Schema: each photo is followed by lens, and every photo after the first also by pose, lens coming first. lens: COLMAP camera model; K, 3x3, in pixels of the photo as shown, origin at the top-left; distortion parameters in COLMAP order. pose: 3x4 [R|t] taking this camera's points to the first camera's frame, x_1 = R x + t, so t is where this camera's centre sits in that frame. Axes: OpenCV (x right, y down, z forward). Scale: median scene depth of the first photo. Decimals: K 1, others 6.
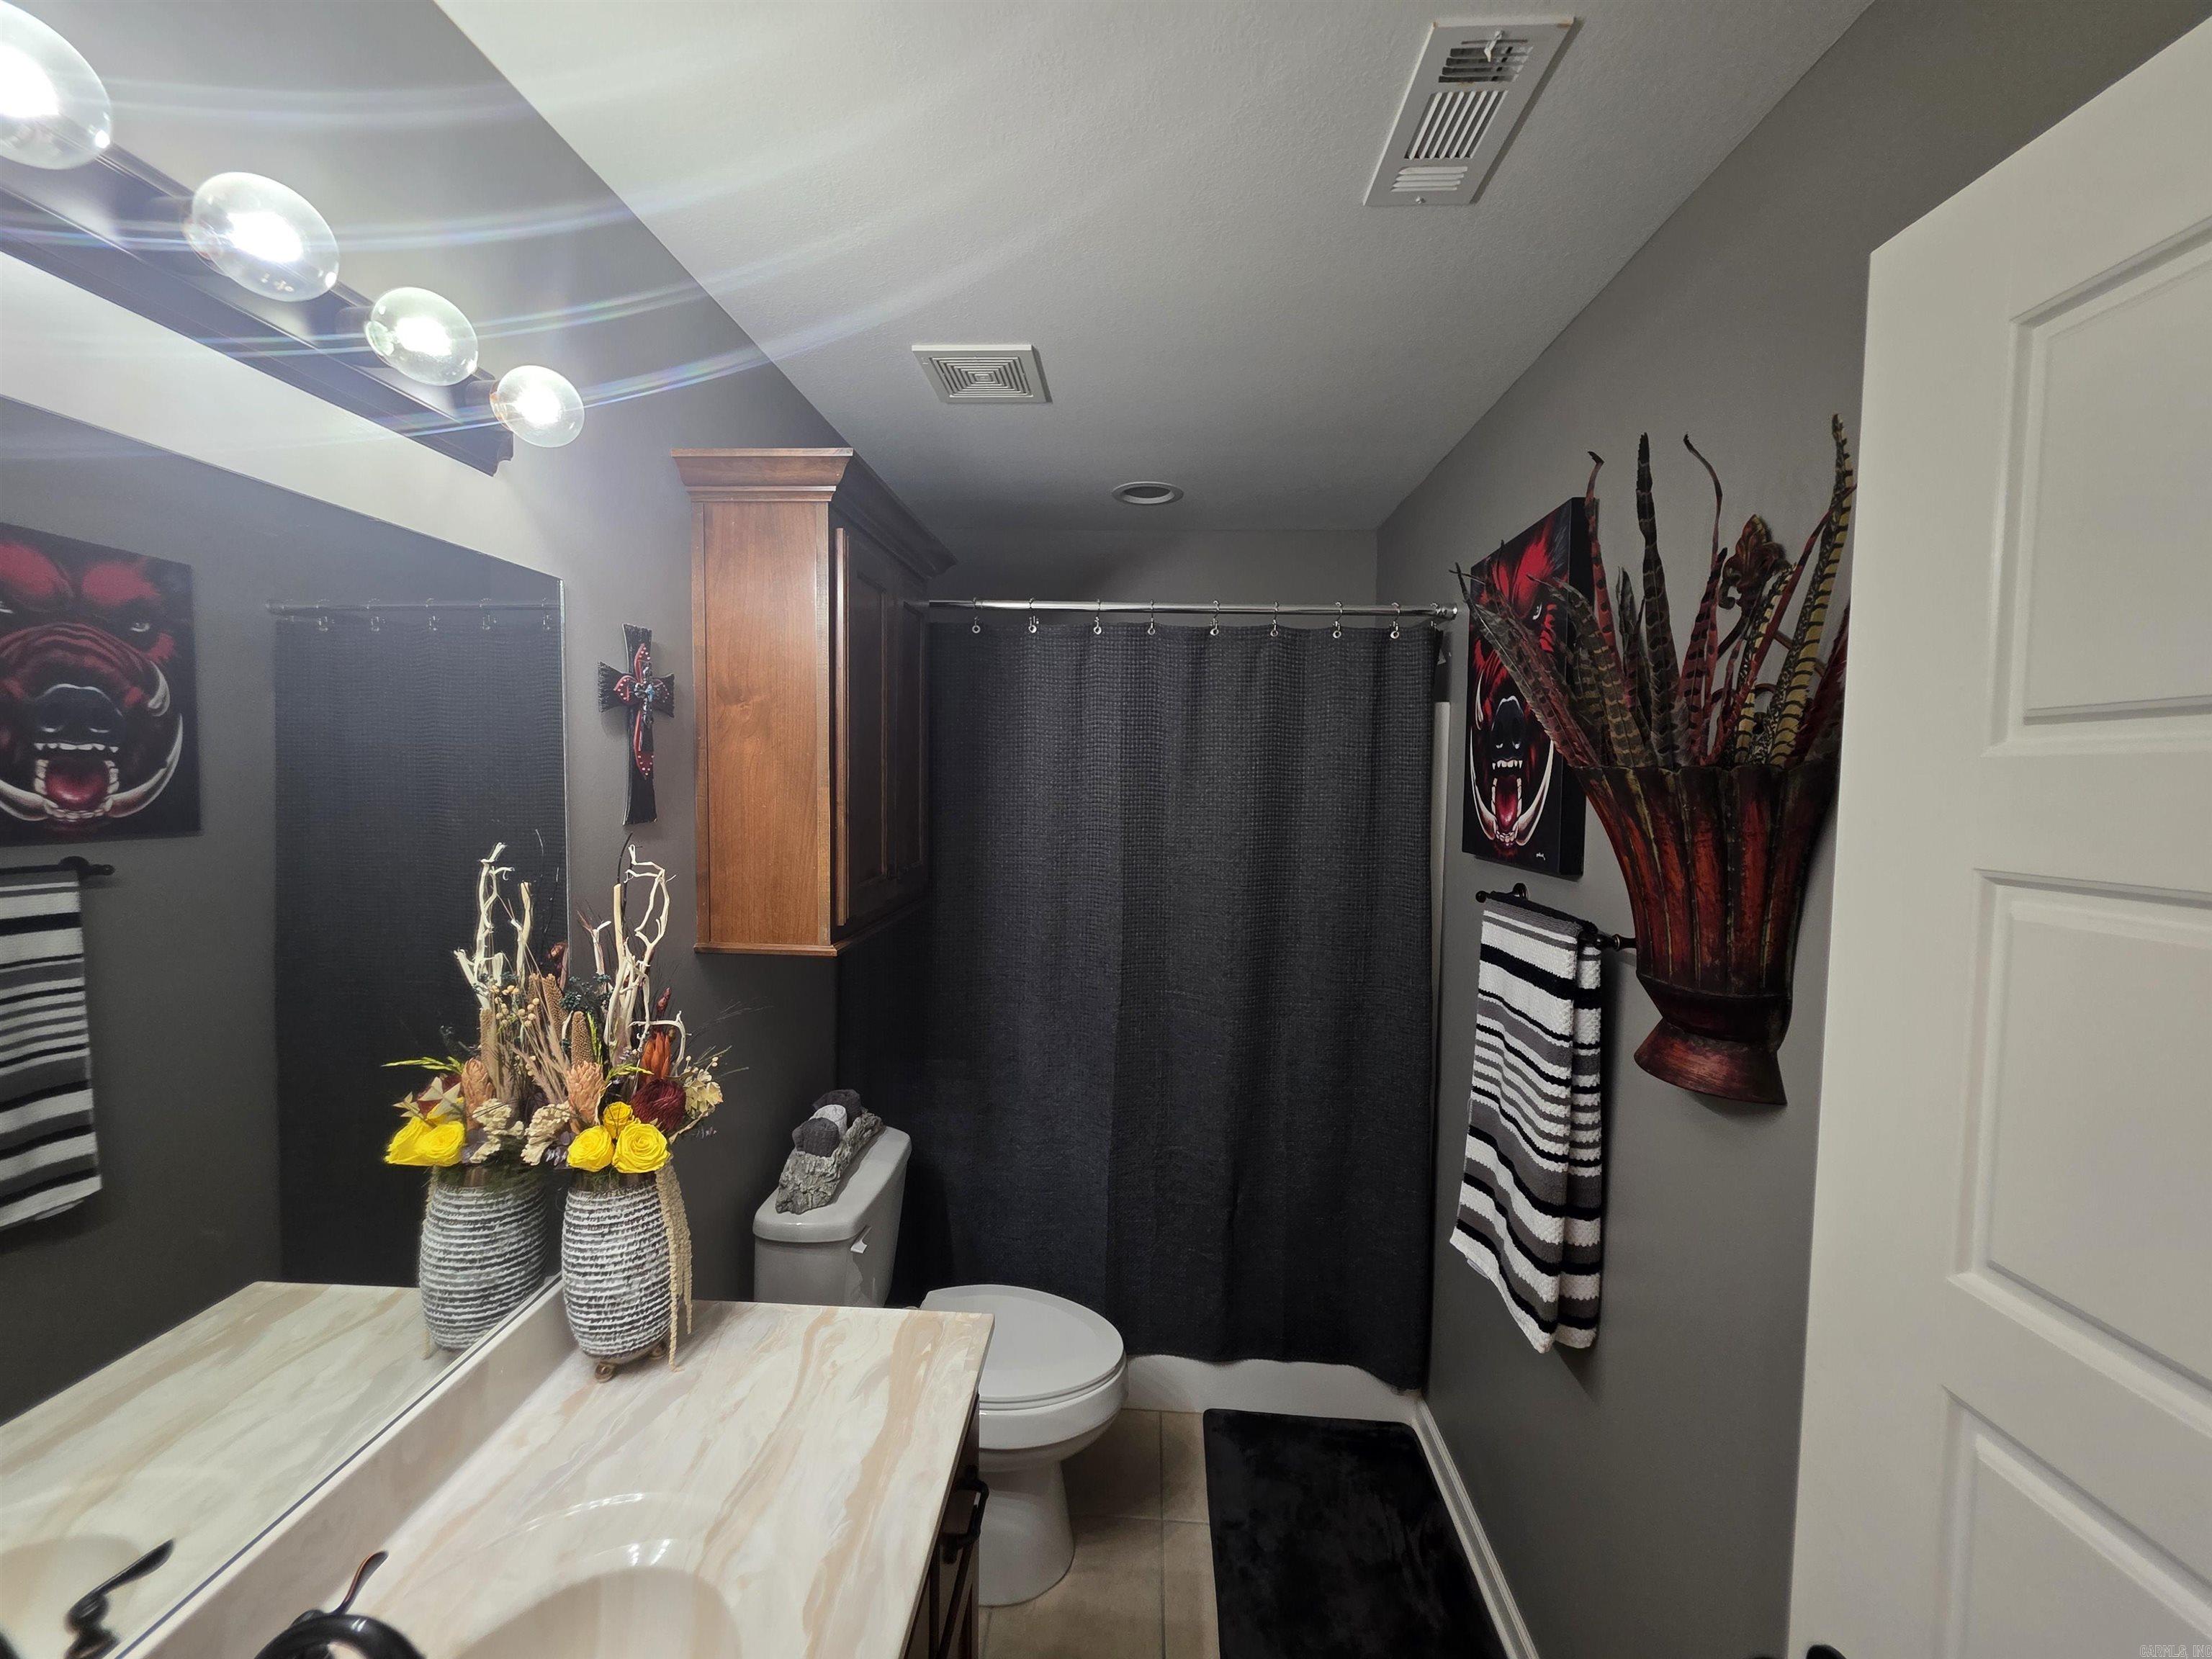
lens RADIAL K [[883.5, 0, 1106.0], [0, 883.5, 824.8], [0, 0, 1]] dist [0.001530, -0.000654]
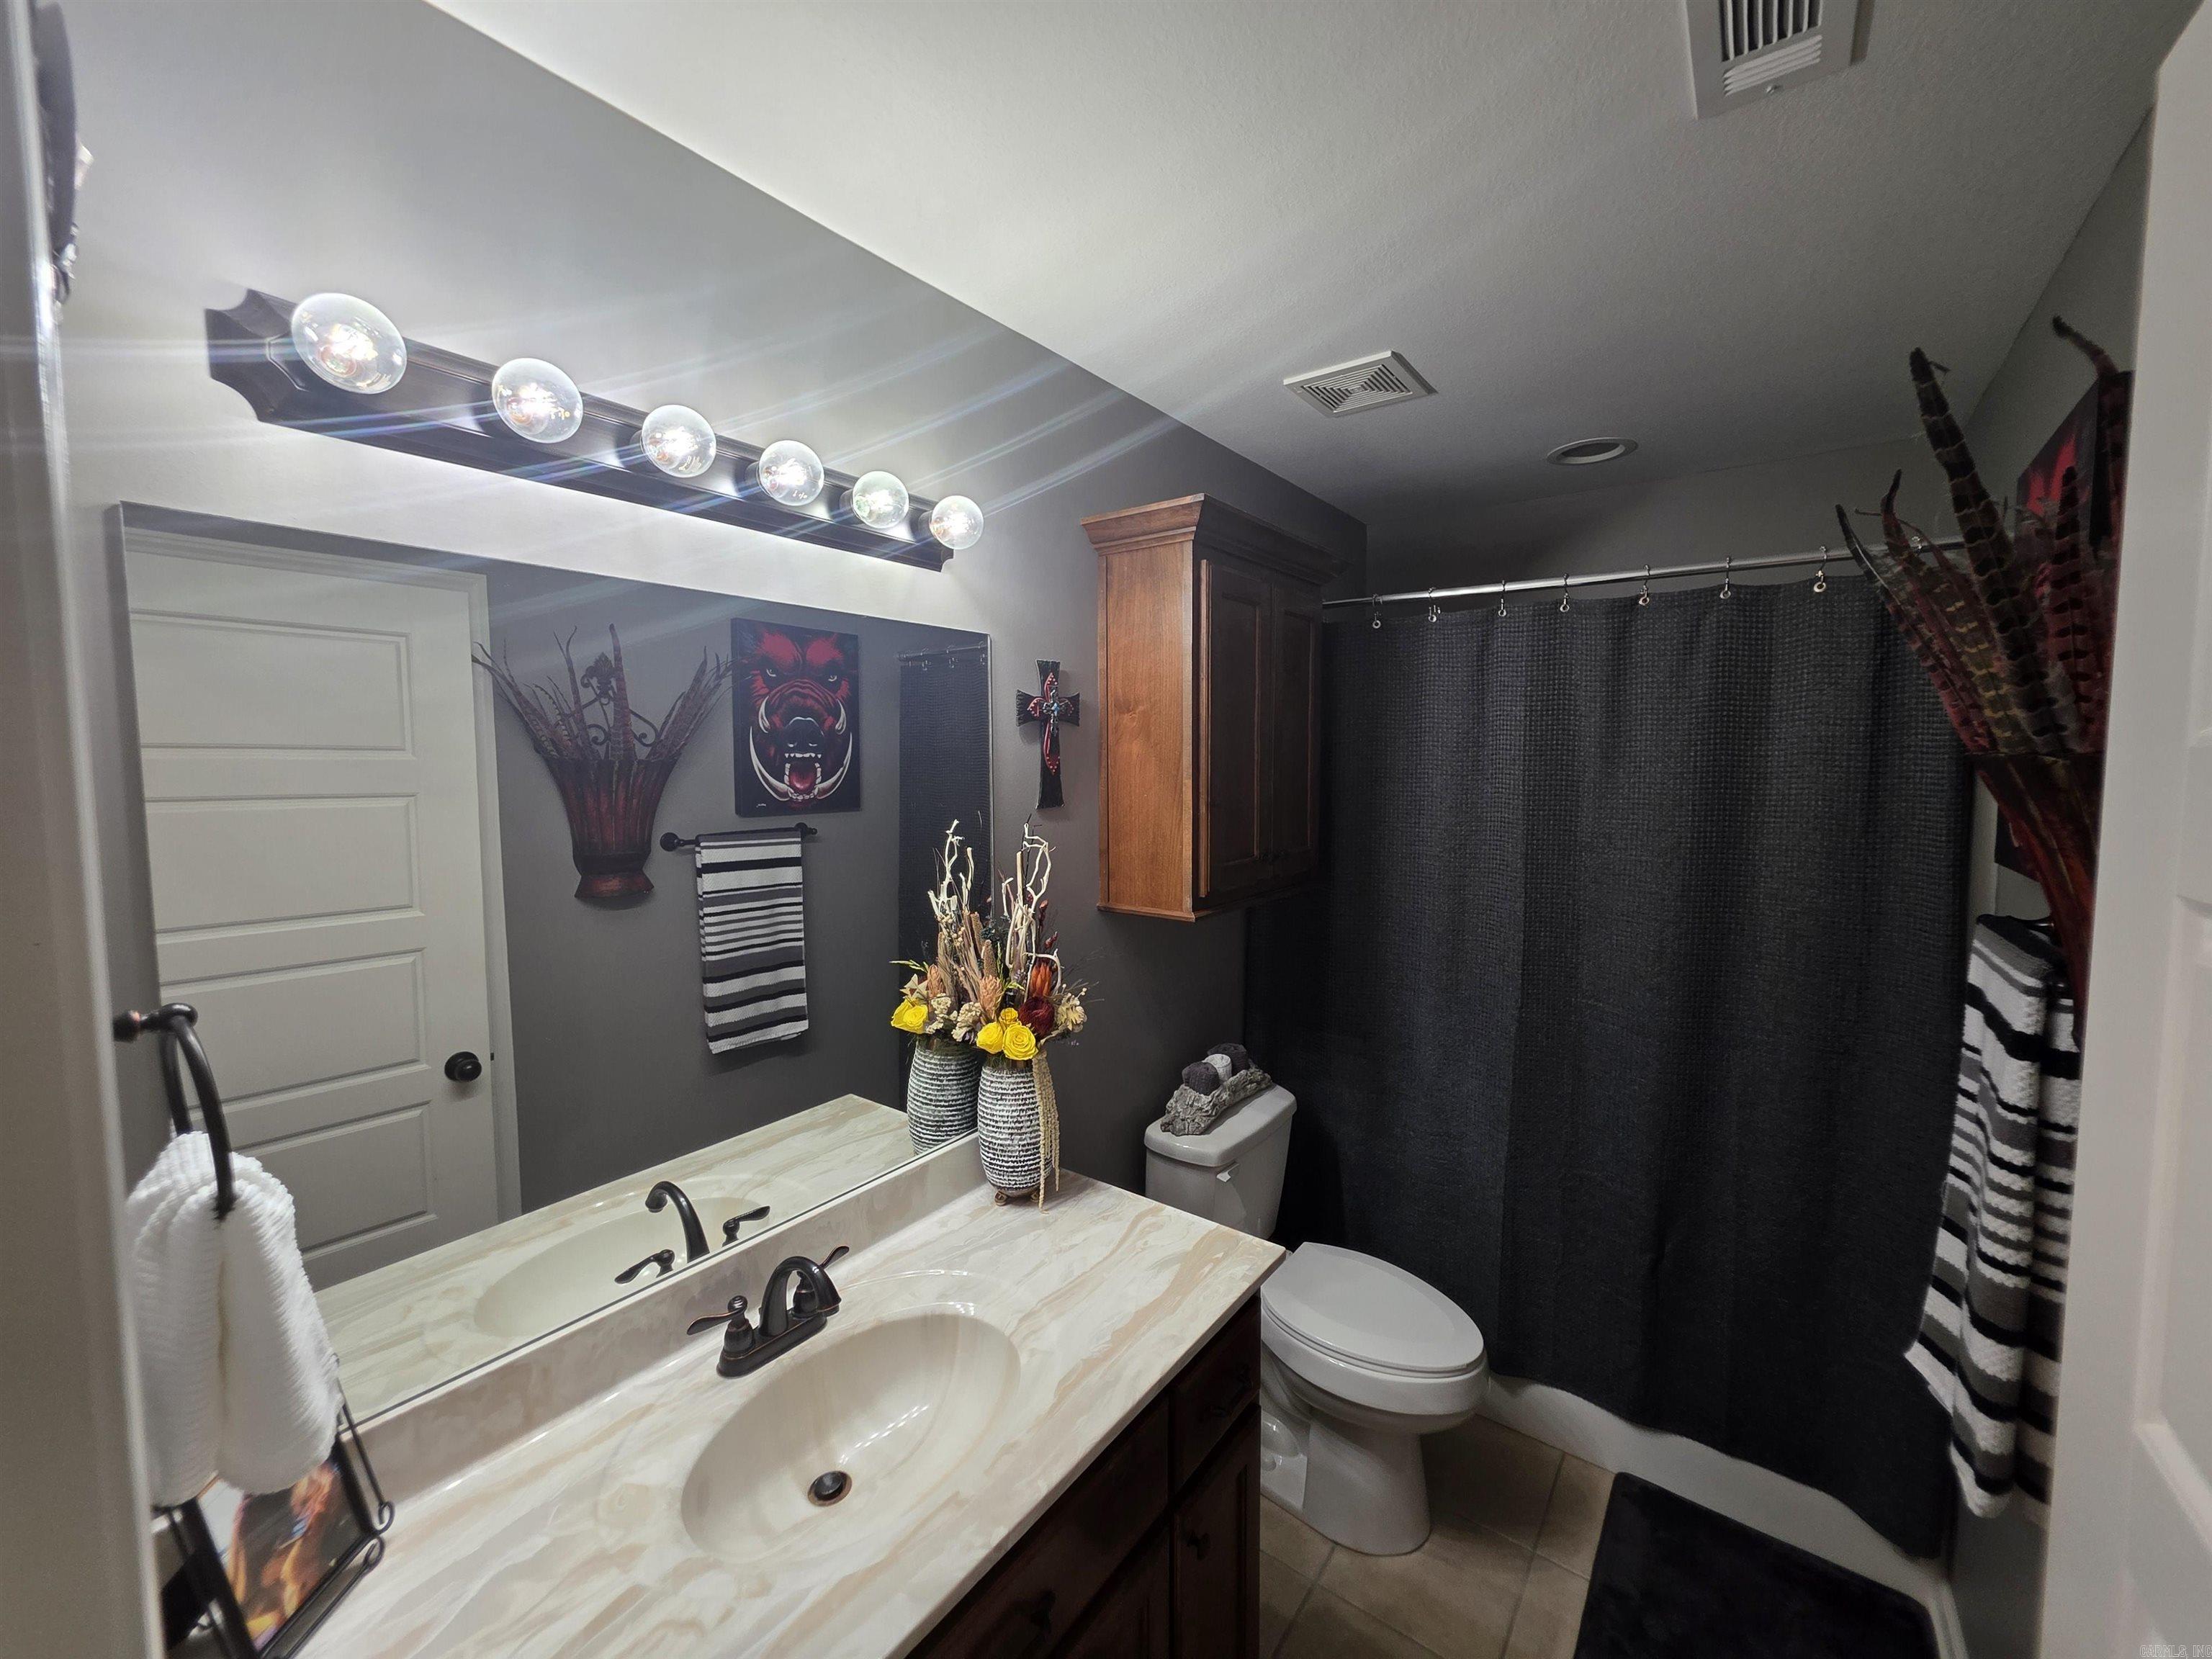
lens RADIAL K [[890.8, 0, 1110.6], [0, 890.8, 820.8], [0, 0, 1]] dist [0.001654, -0.000162]
pose [[0.830858, 0.023409, -0.555992, 0.258640], [-0.017907, 0.999722, 0.015332, -0.003653], [0.556197, -0.002782, 0.831046, -0.055768]]
